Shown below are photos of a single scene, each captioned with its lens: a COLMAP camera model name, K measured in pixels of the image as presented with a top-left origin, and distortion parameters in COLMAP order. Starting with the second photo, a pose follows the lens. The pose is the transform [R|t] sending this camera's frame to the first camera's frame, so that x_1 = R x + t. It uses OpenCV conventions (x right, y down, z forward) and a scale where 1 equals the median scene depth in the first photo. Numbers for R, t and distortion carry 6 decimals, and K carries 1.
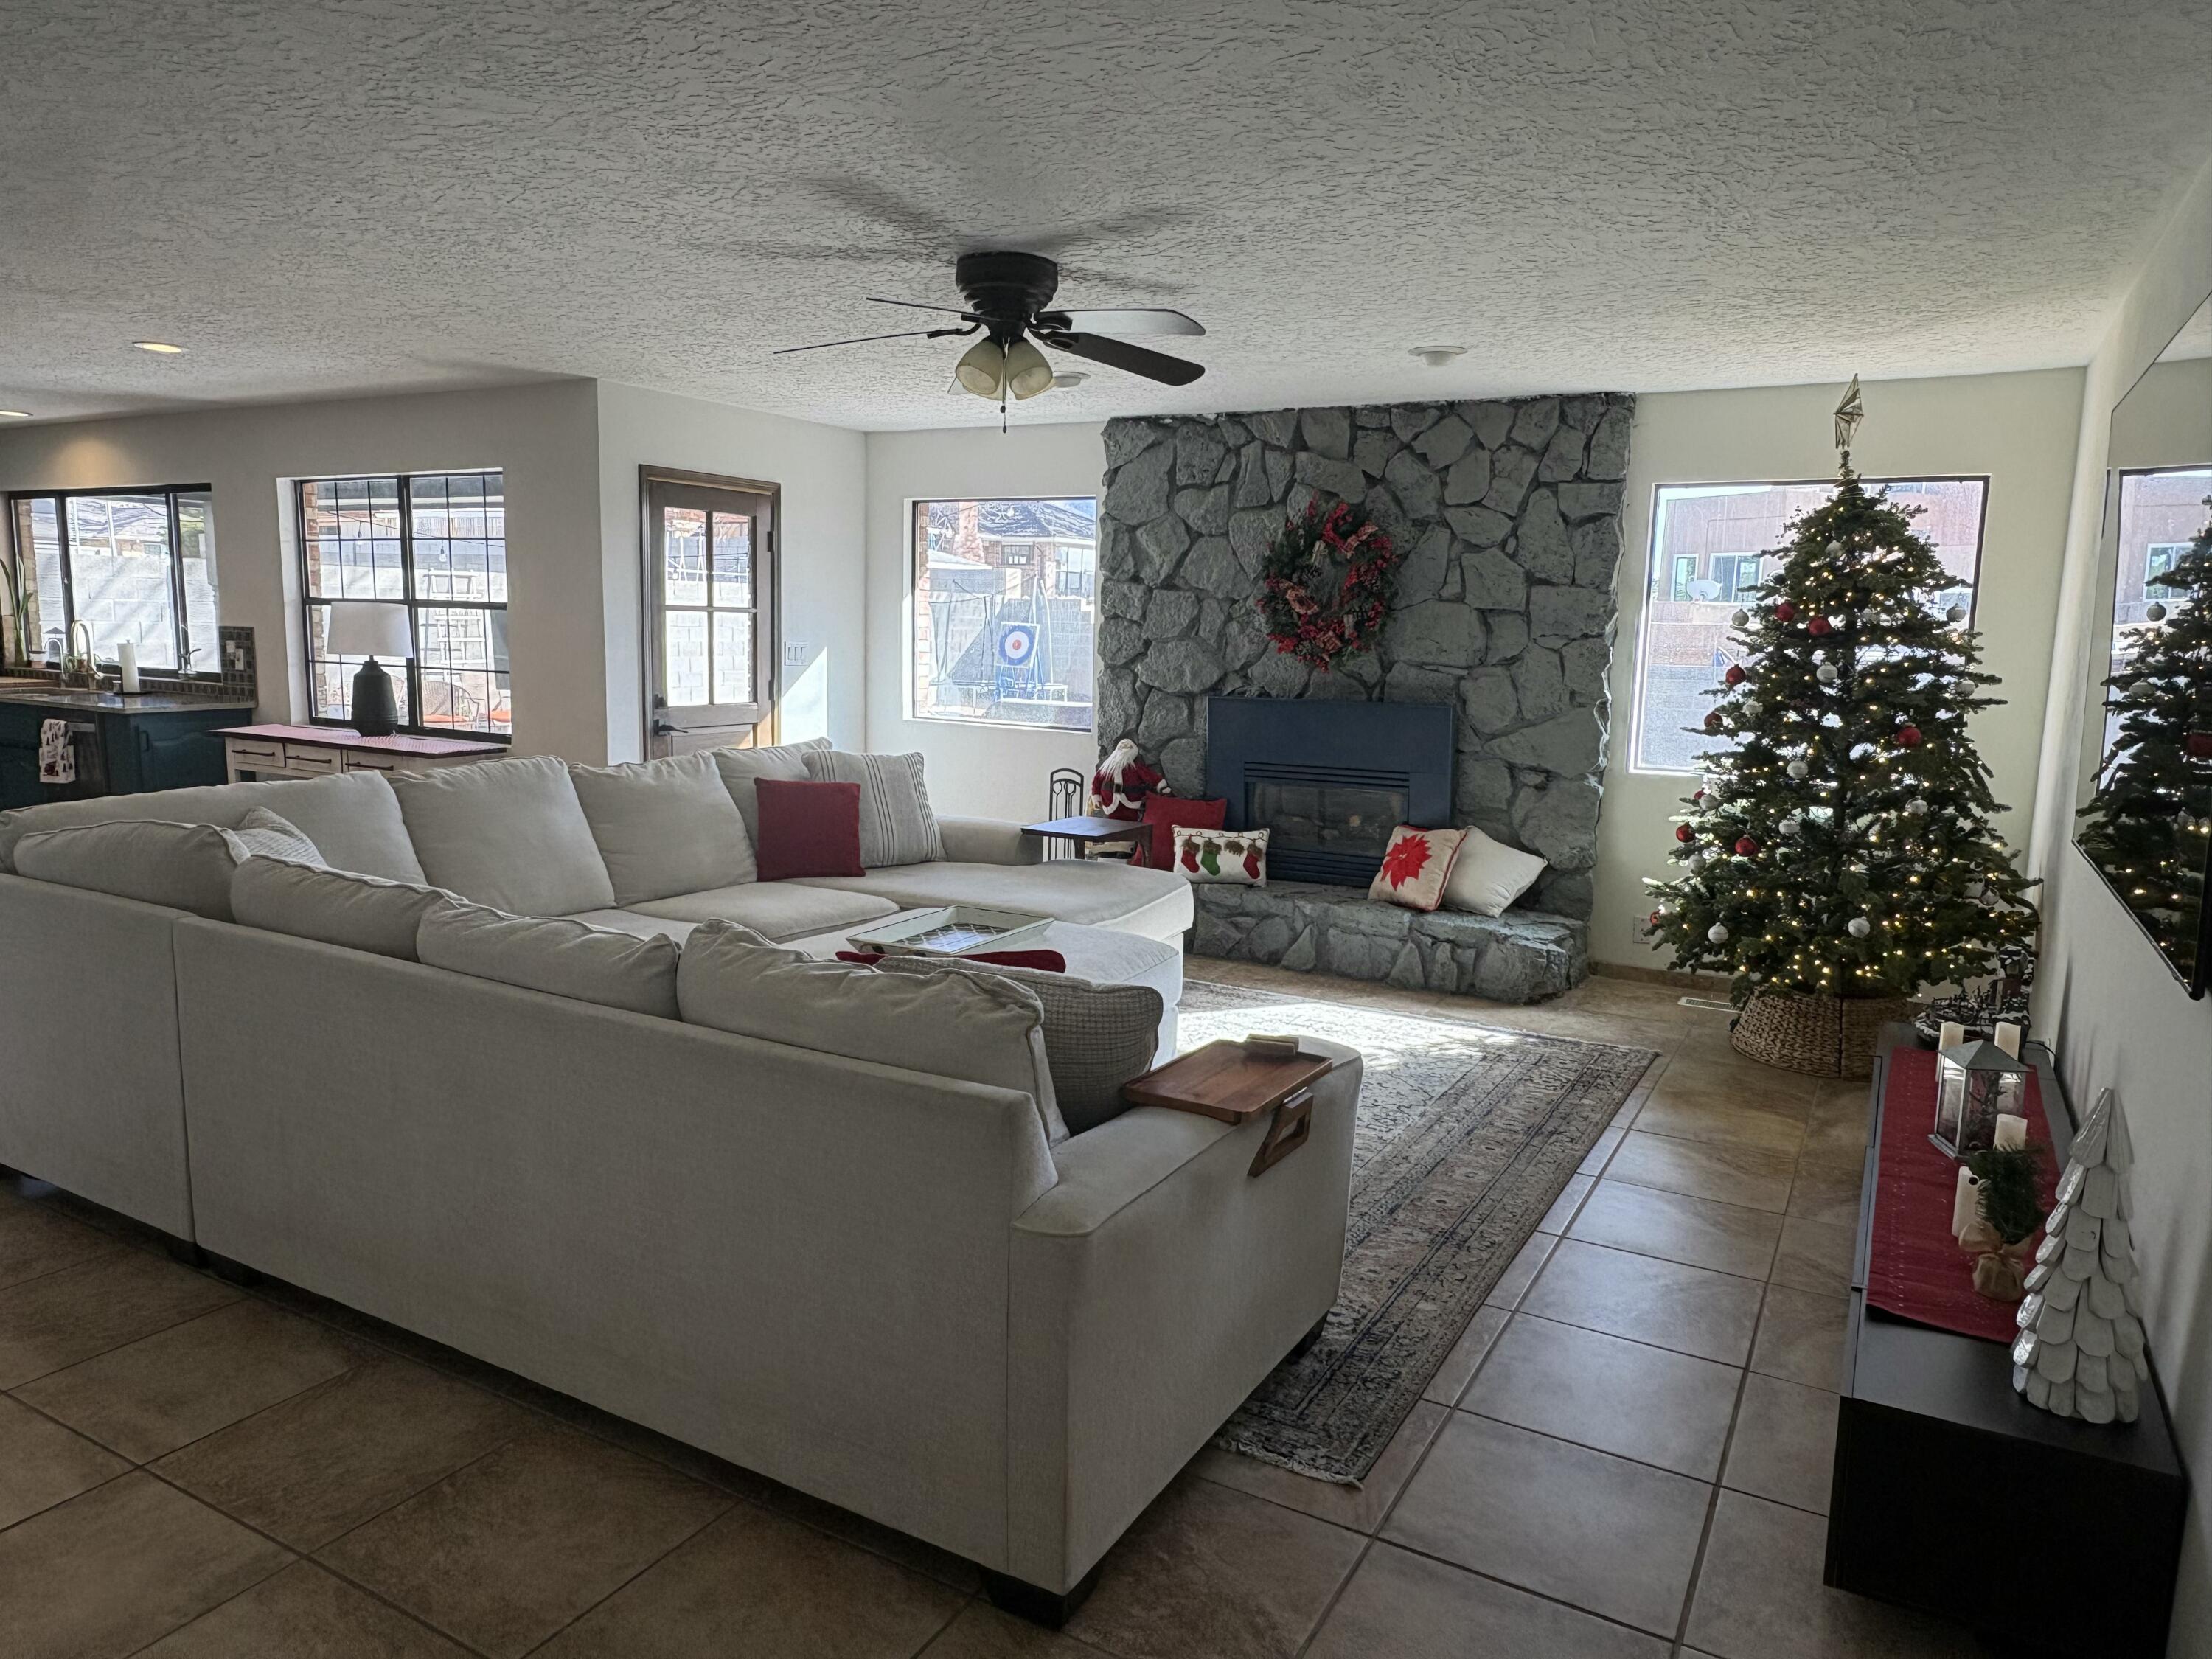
lens RADIAL K [[1447.6, 0, 1107.1], [0, 1447.6, 844.2], [0, 0, 1]] dist [0.003517, -0.001973]
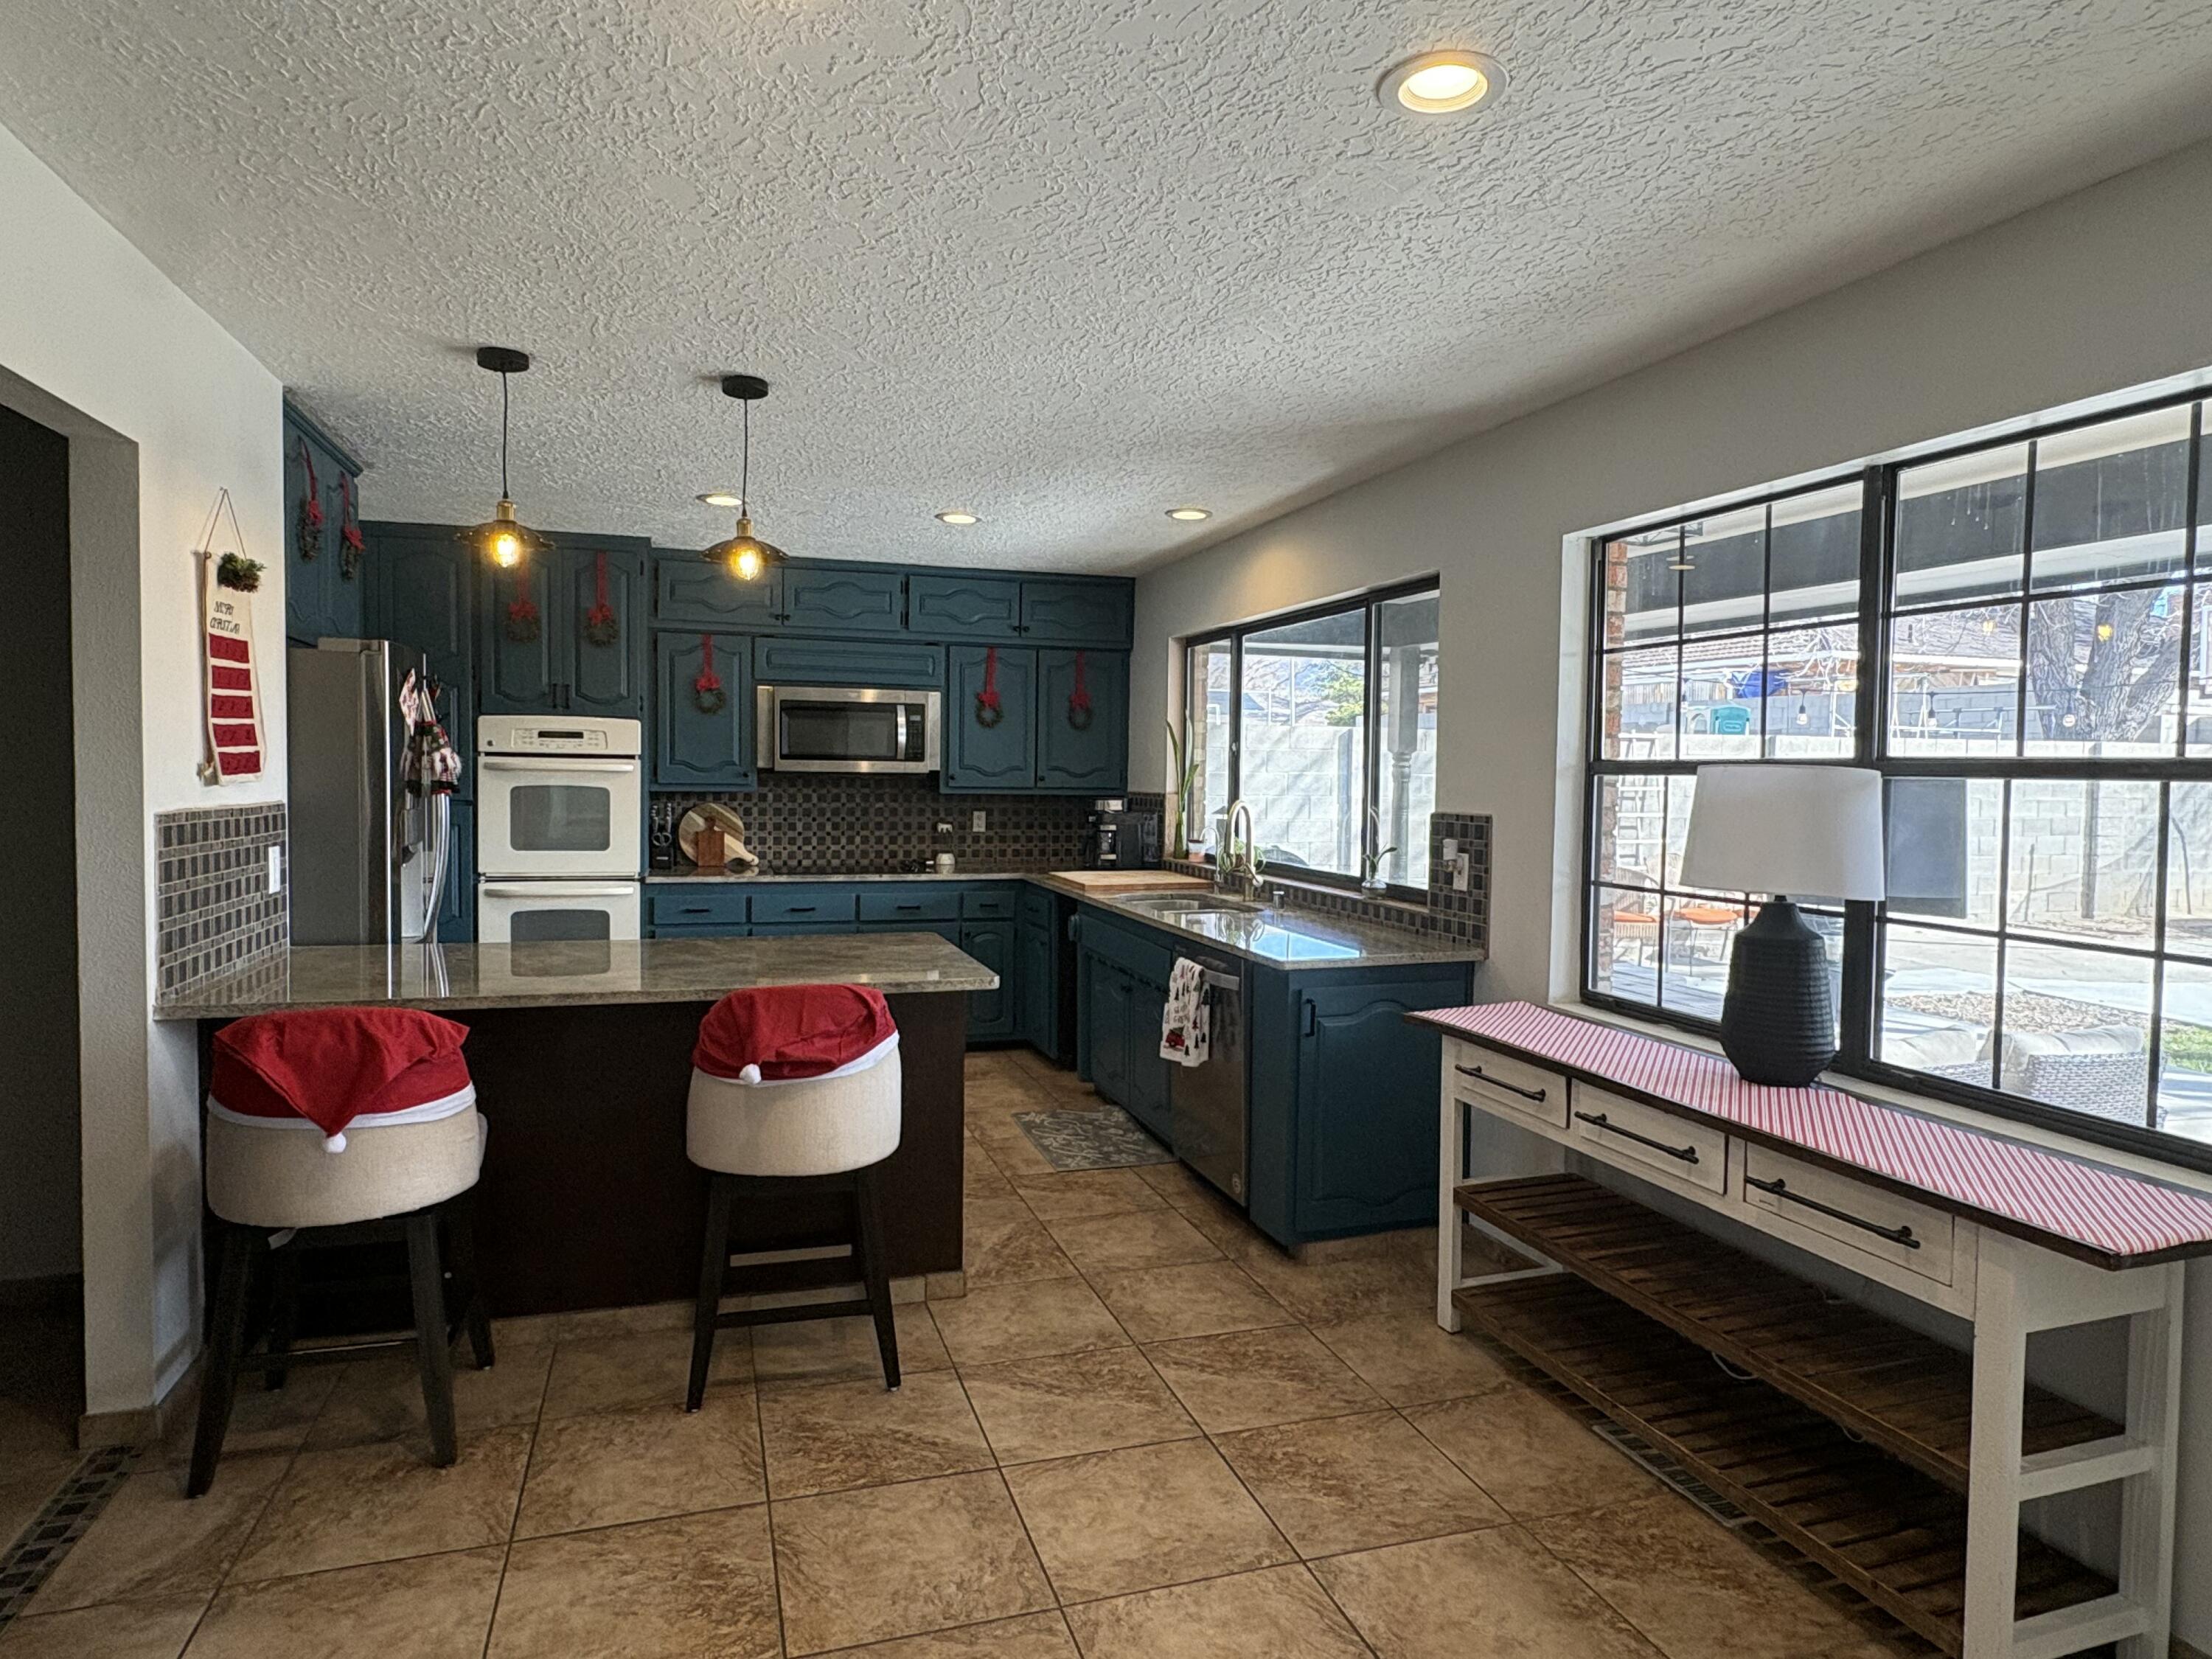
lens RADIAL K [[1278.3, 0, 1104.6], [0, 1278.3, 828.1], [0, 0, 1]] dist [-0.003122, -0.000179]
pose [[0.739974, 0.016284, -0.672438, -0.368954], [-0.097126, 0.991817, -0.082863, -0.090155], [0.665586, 0.126627, 0.735500, 0.542350]]
